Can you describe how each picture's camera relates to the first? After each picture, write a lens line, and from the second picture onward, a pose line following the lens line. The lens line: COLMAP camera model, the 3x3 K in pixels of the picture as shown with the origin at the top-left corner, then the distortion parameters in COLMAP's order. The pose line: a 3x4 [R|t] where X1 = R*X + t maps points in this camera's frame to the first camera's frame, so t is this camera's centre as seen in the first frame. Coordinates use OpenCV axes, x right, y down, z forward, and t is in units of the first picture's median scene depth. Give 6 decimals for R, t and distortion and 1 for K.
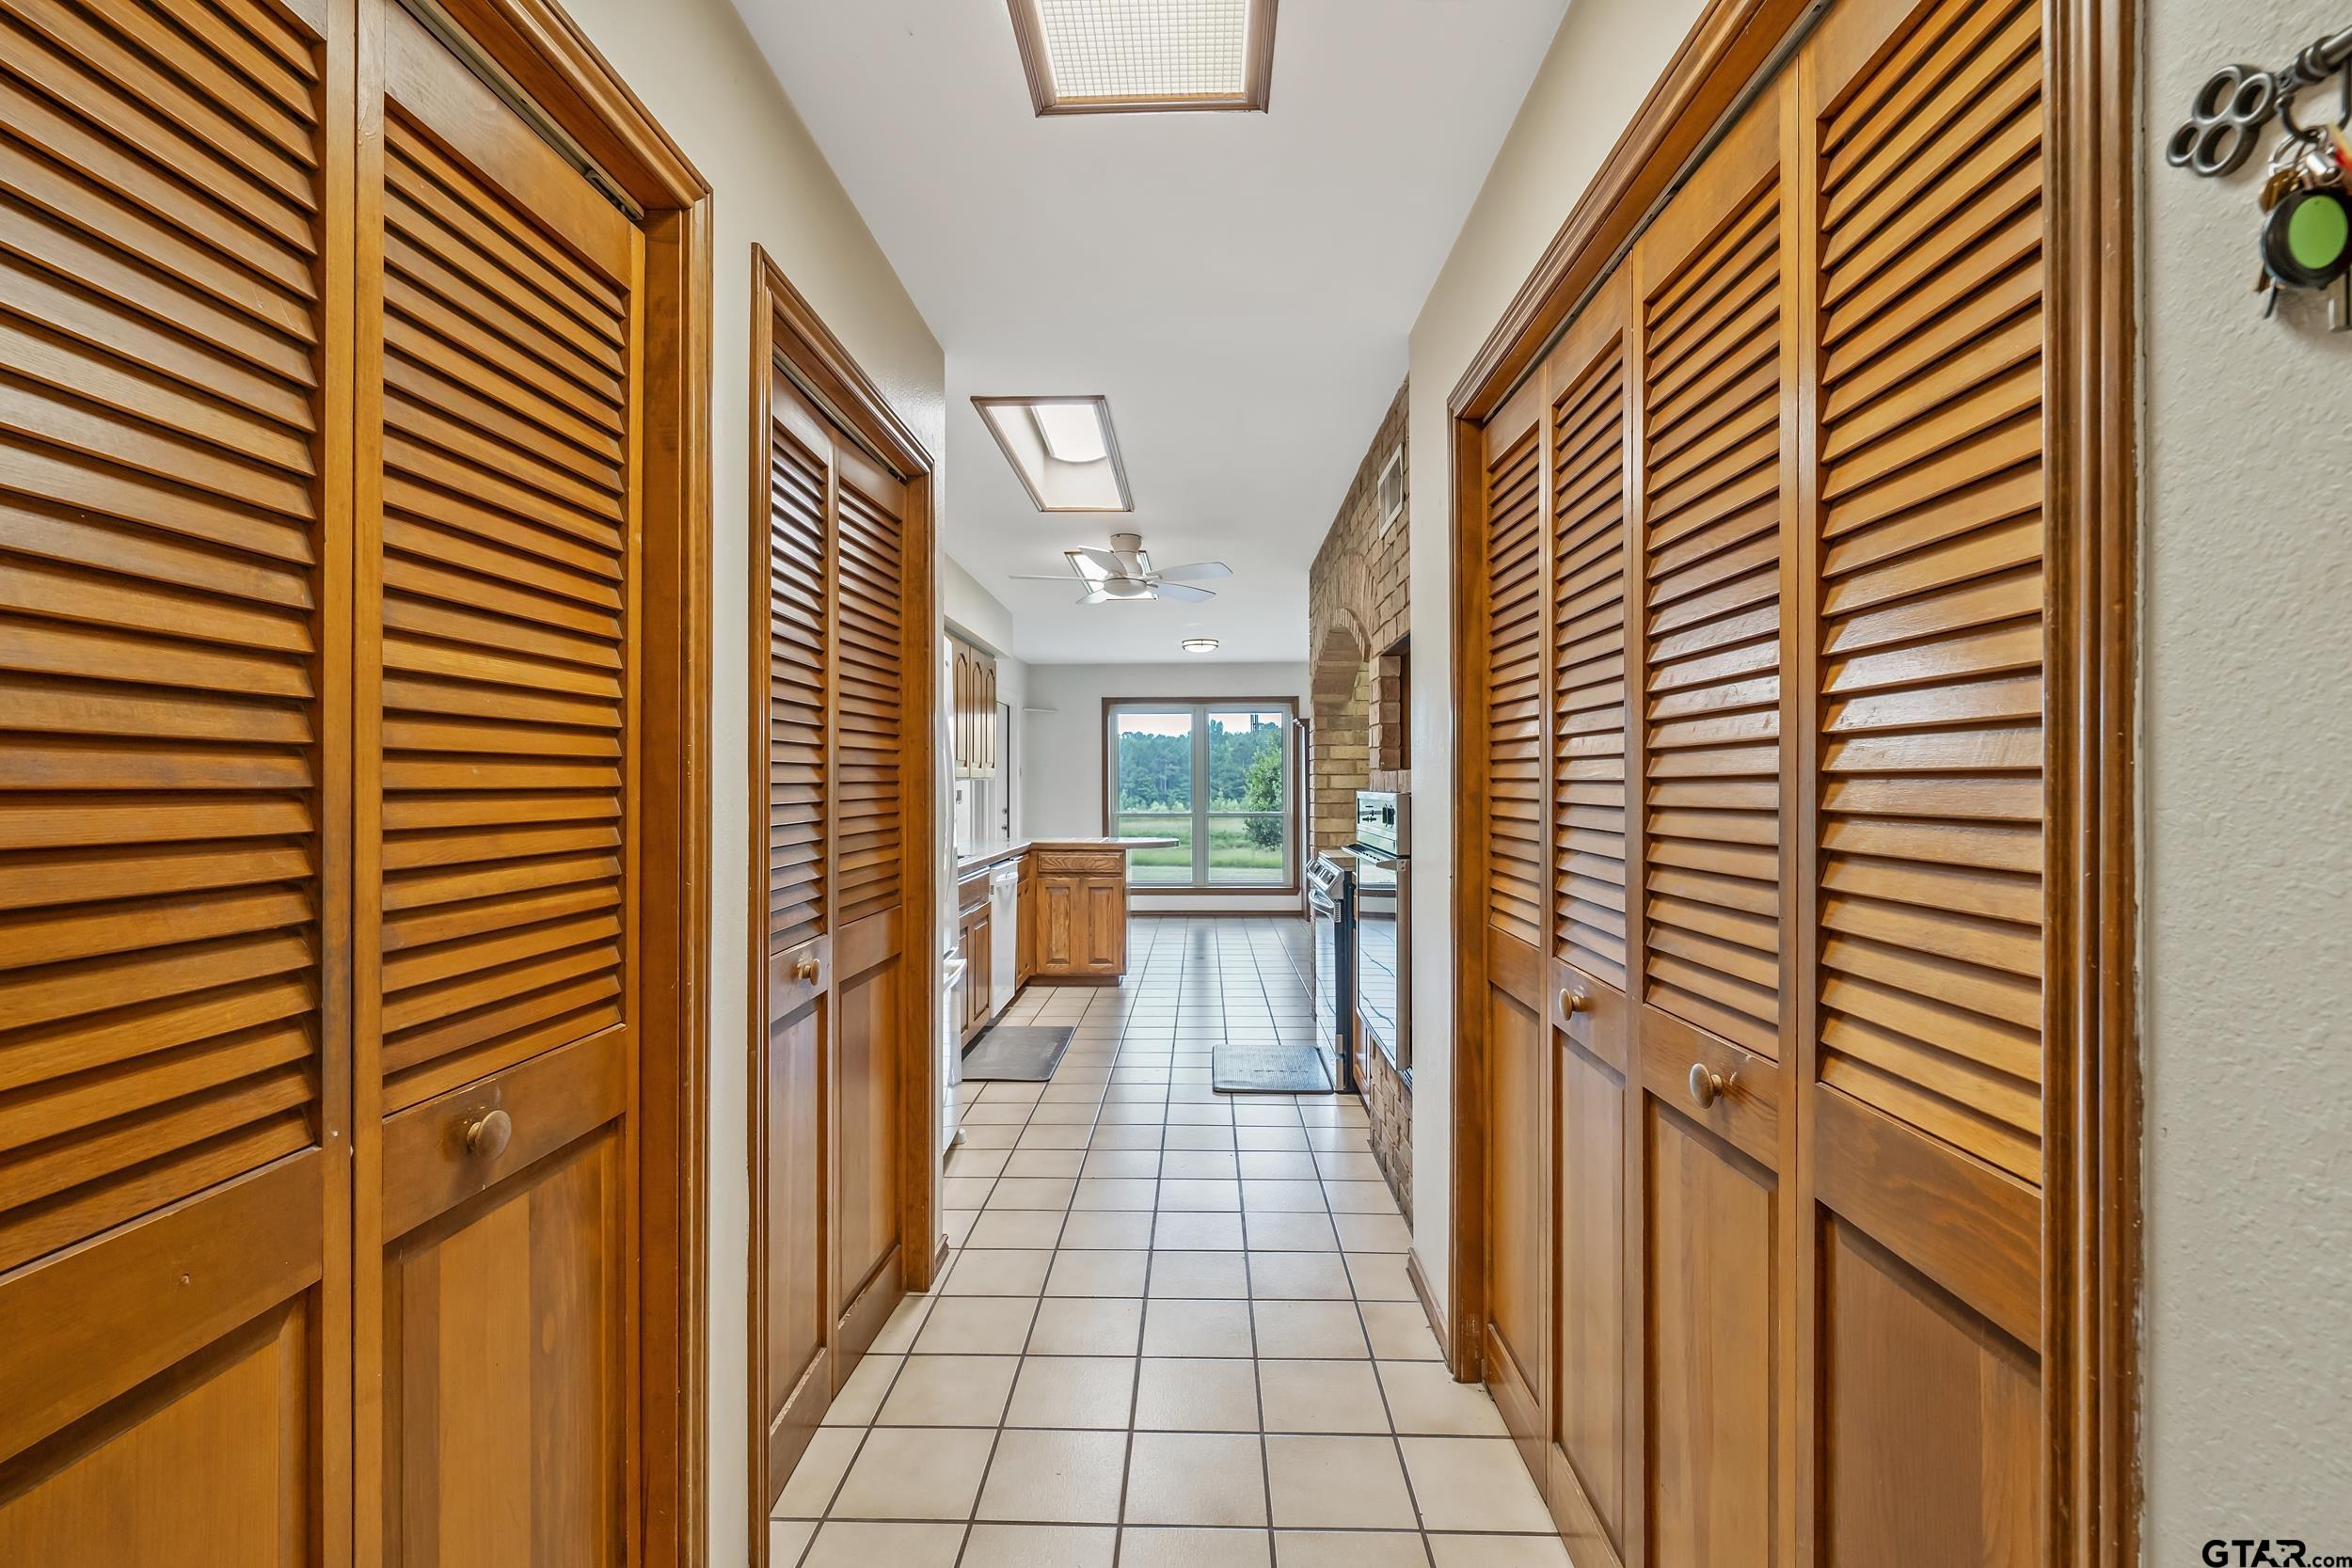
lens RADIAL K [[1035.7, 0, 1175.4], [0, 1035.7, 783.6], [0, 0, 1]] dist [0.001707, 0.000120]
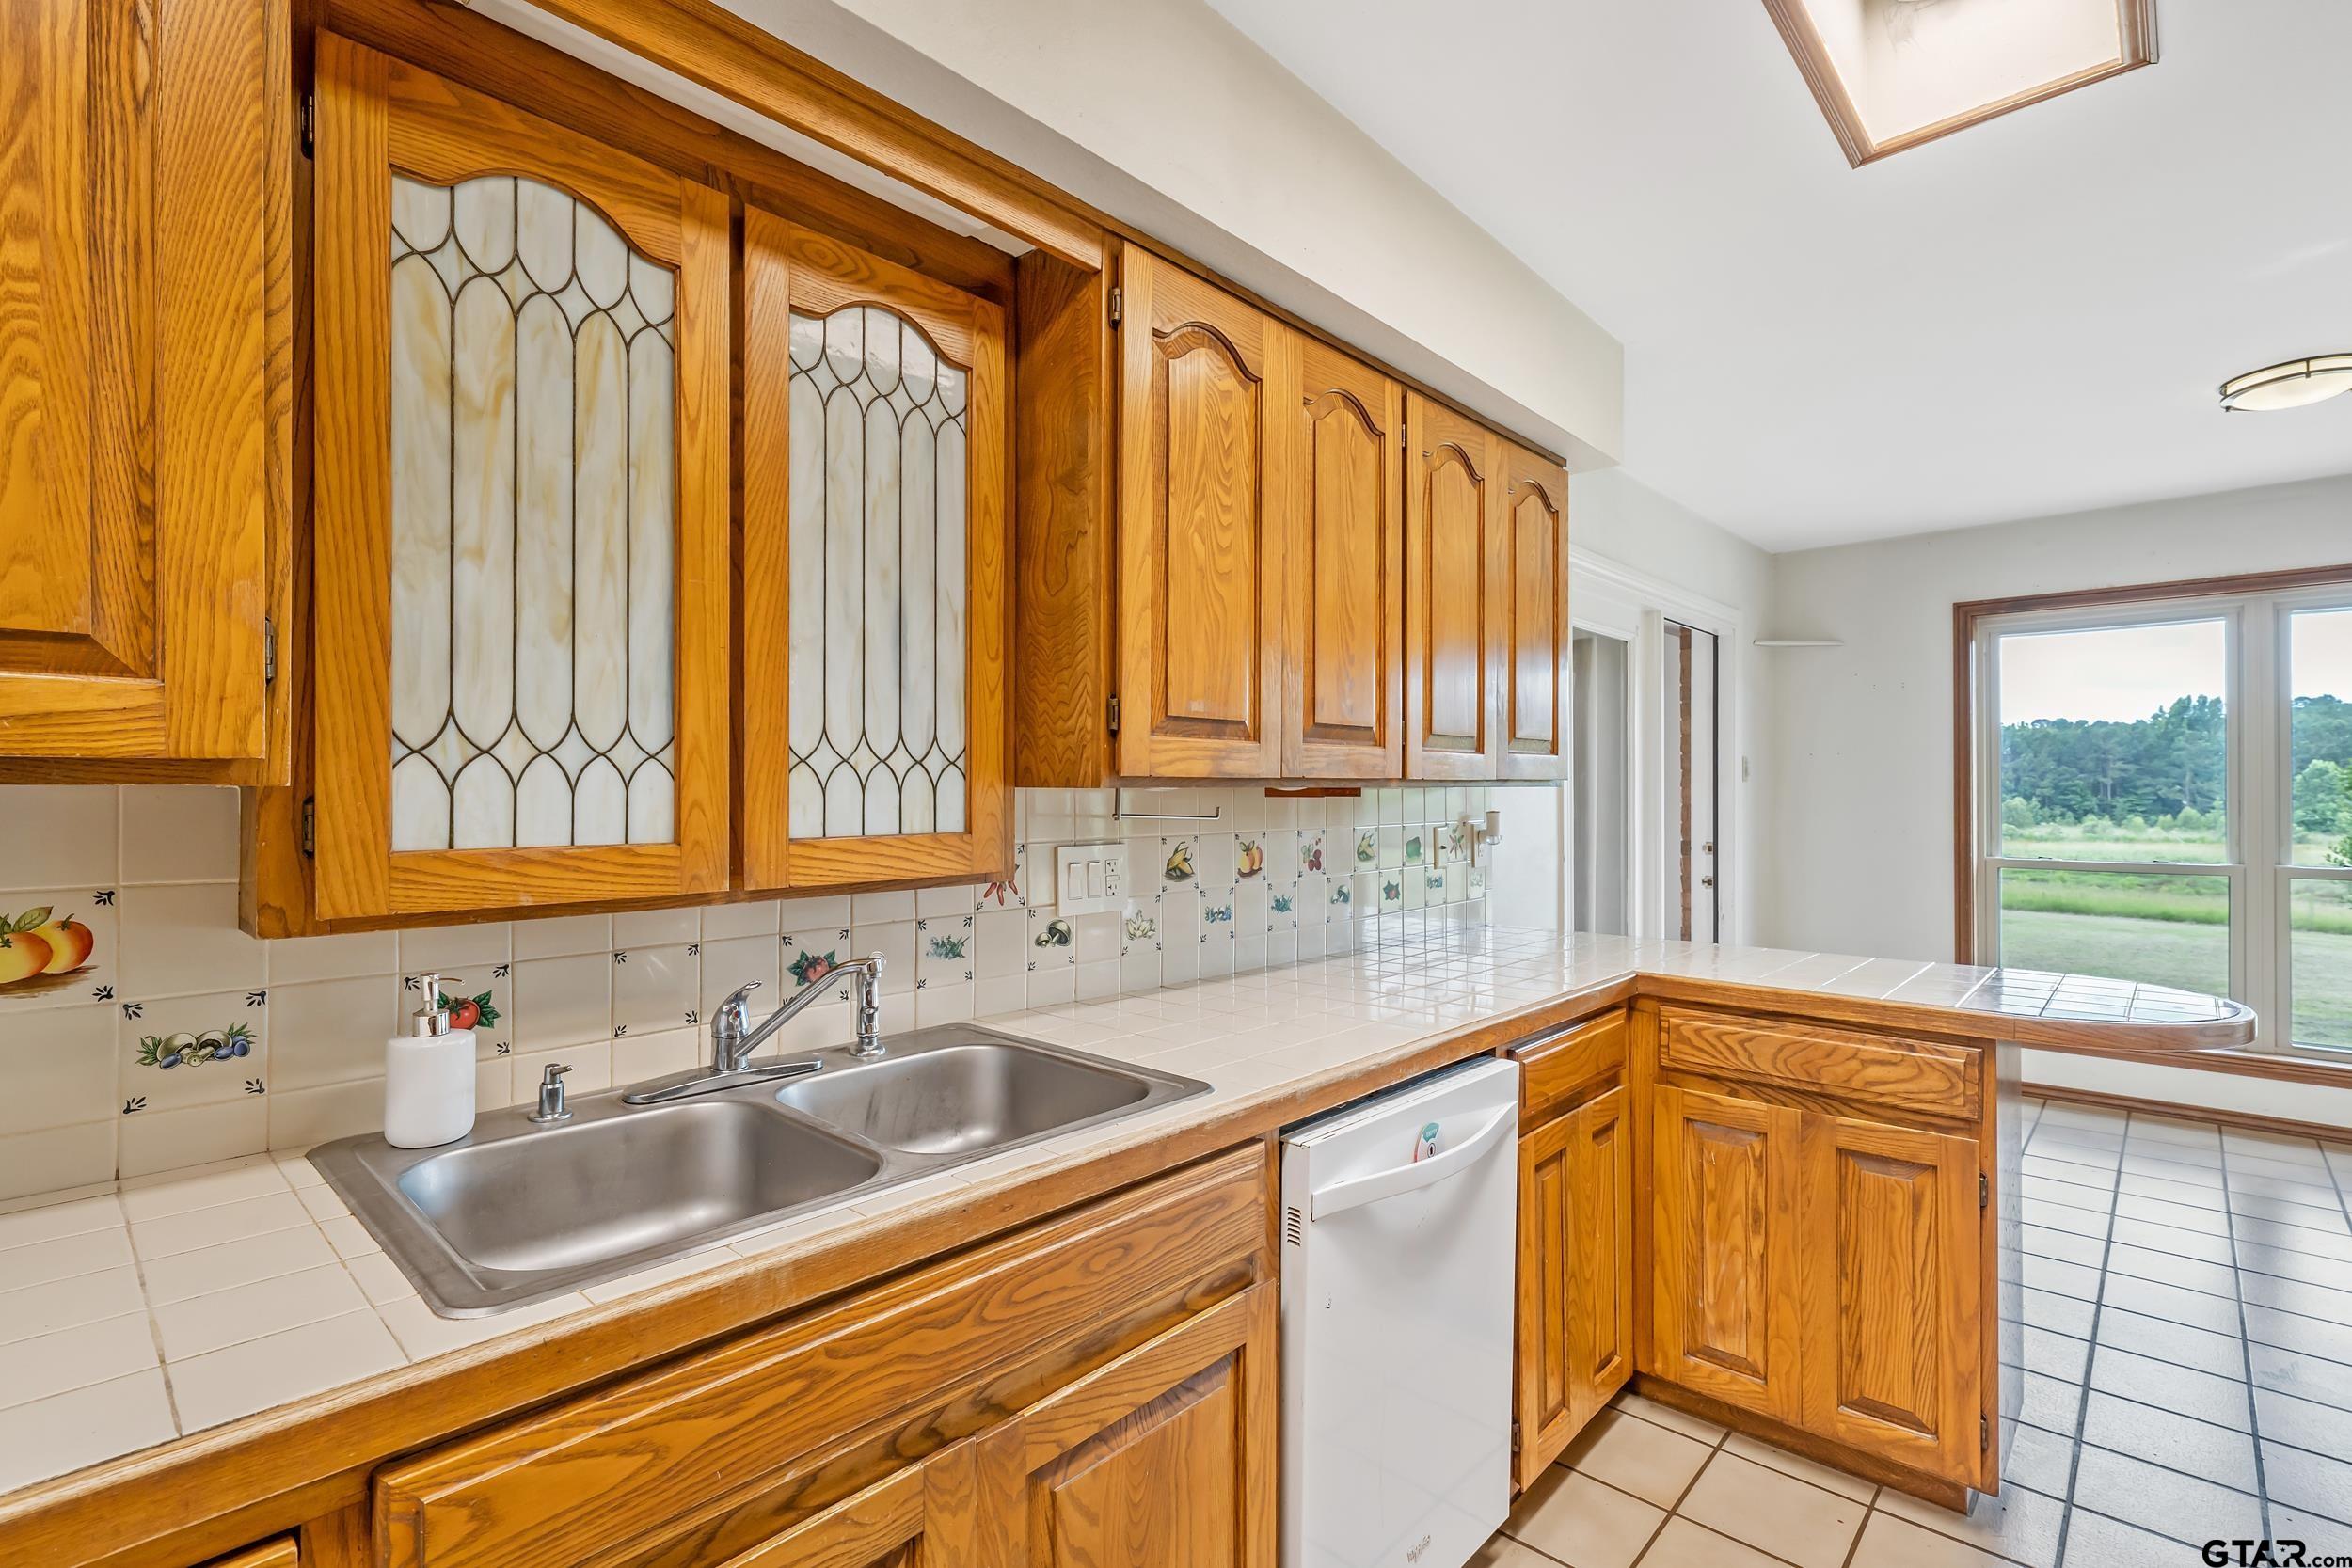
lens RADIAL K [[1078.7, 0, 1162.4], [0, 1078.7, 790.9], [0, 0, 1]] dist [0.000855, 0.000261]
pose [[0.745613, -0.001198, -0.666378, -0.022007], [0.001609, 0.999999, 0.000002, -0.002276], [0.666377, -0.001074, 0.745614, 0.641029]]
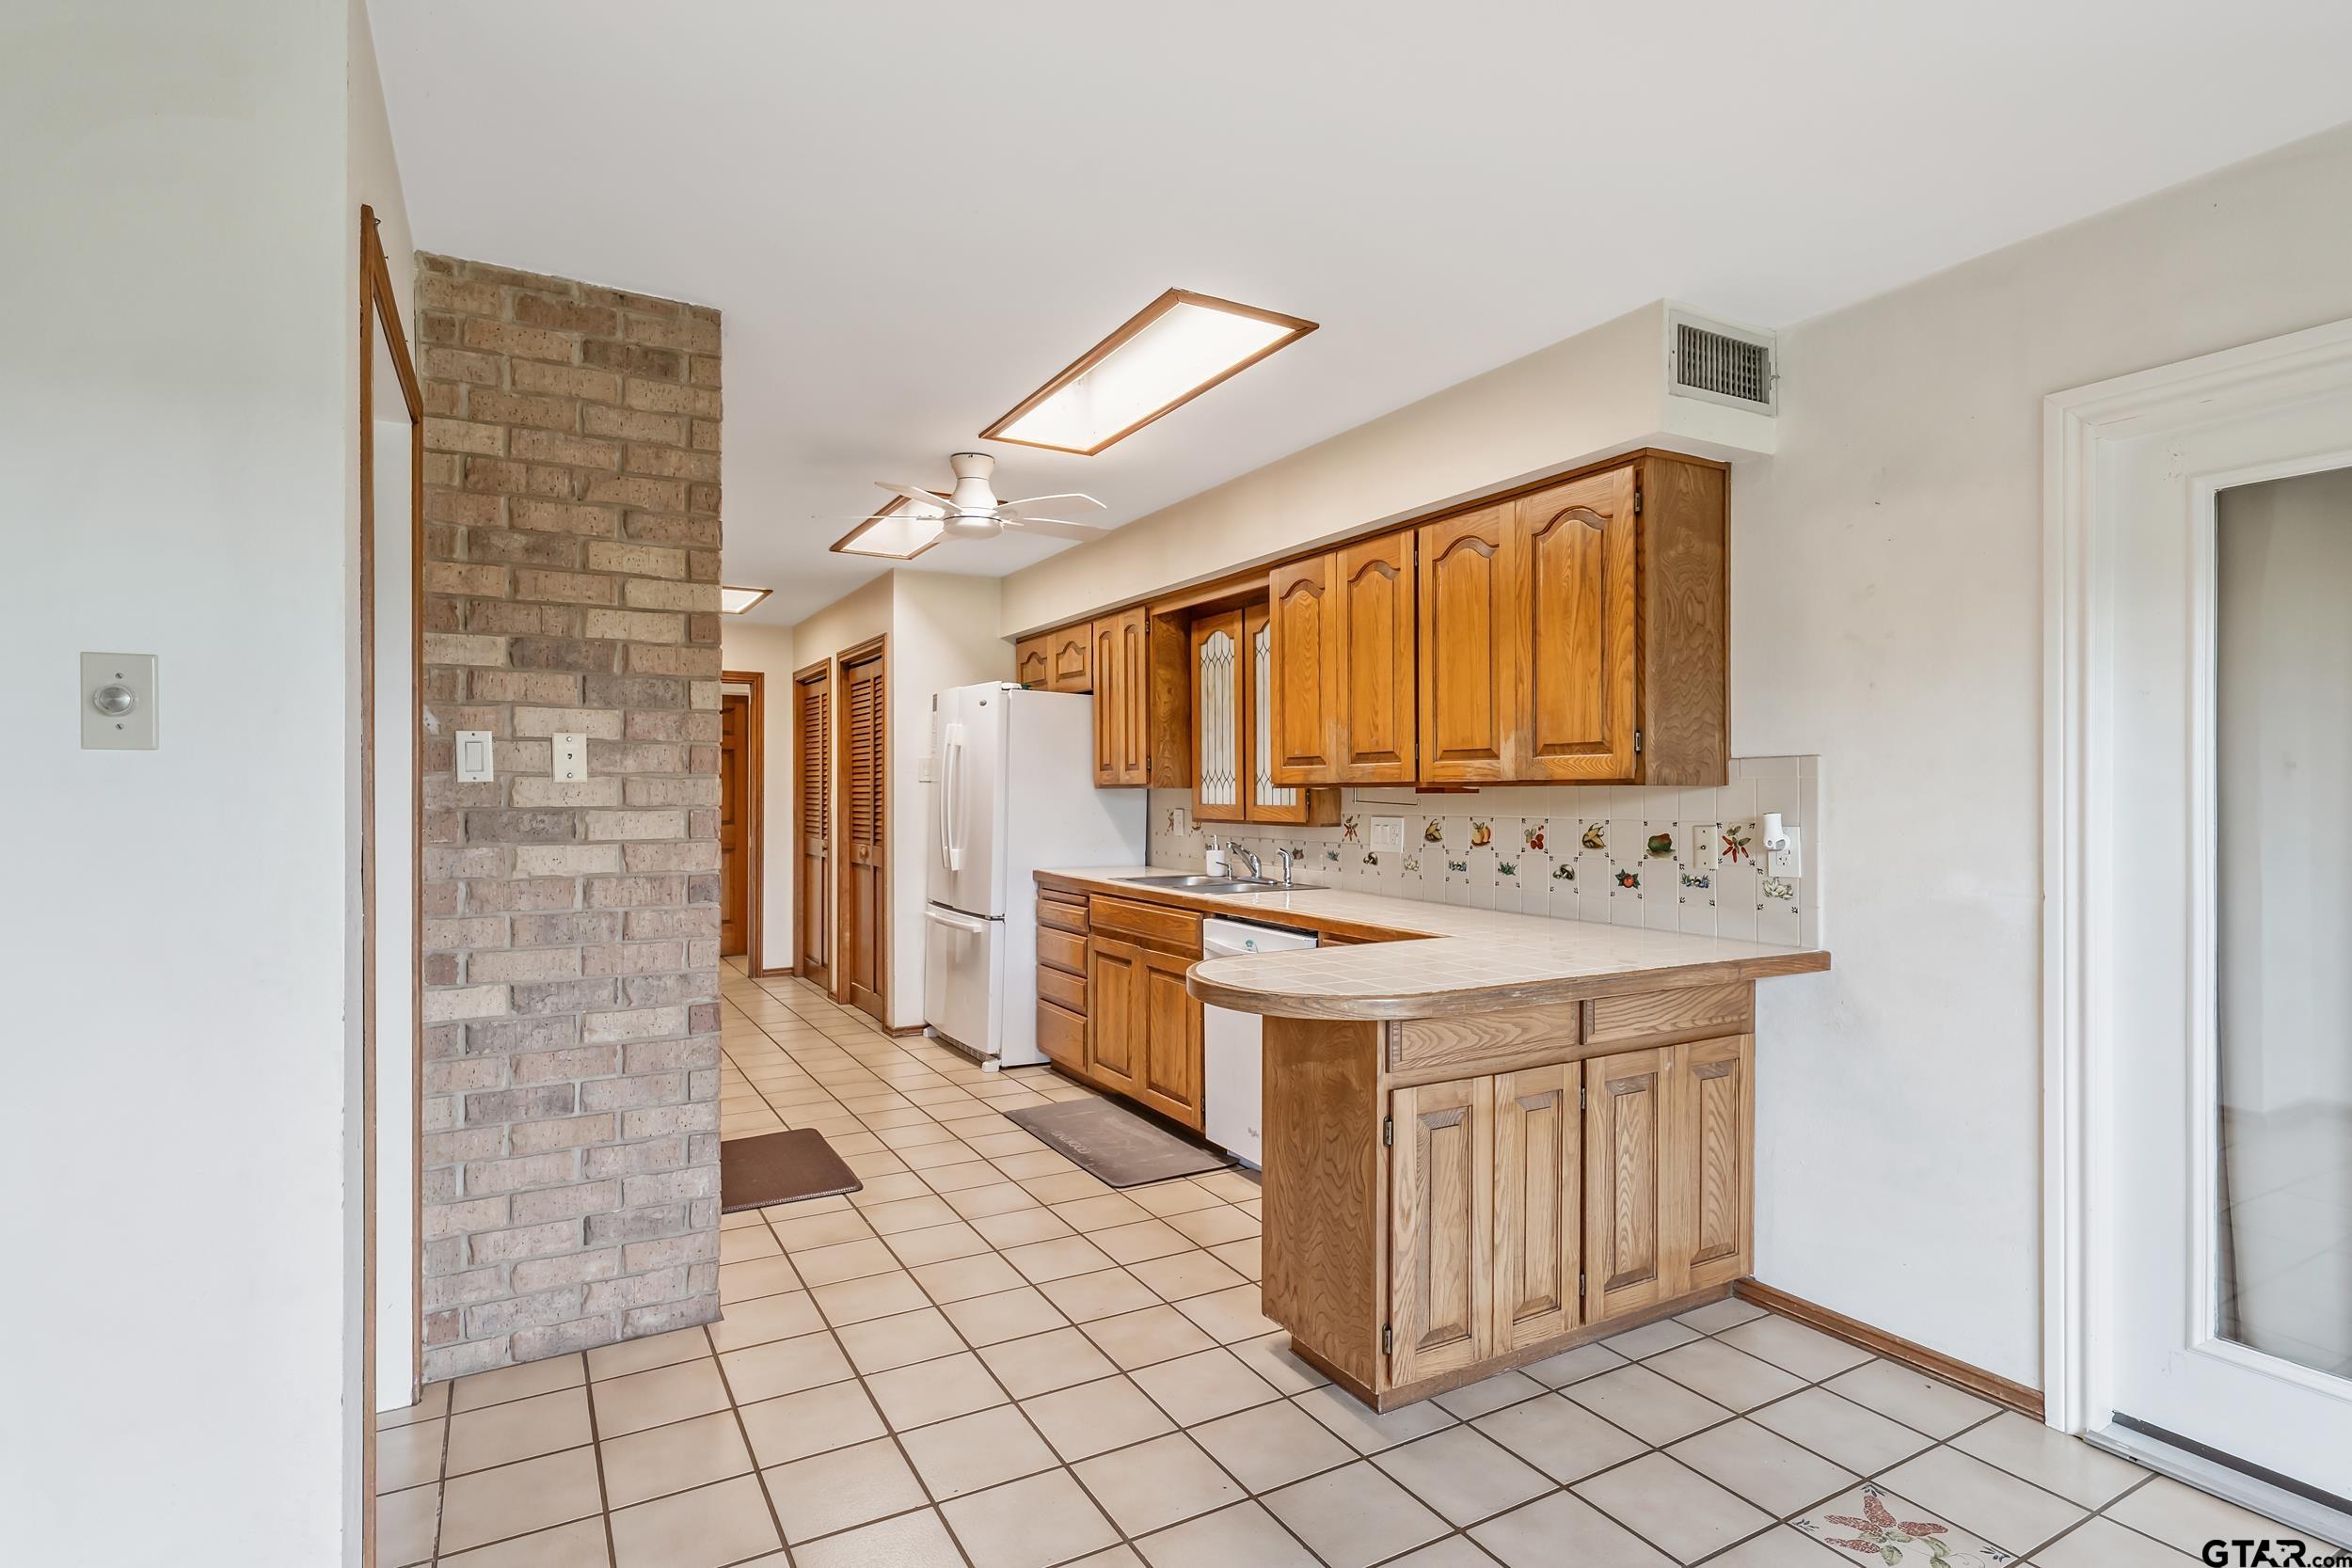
lens RADIAL K [[1164.5, 0, 1165.2], [0, 1164.5, 793.8], [0, 0, 1]] dist [-0.001724, -0.000272]
pose [[-0.859089, -0.001921, -0.511823, 0.201255], [-0.002282, 0.999997, 0.000077, 0.000361], [0.511821, 0.001234, -0.859091, 1.363502]]
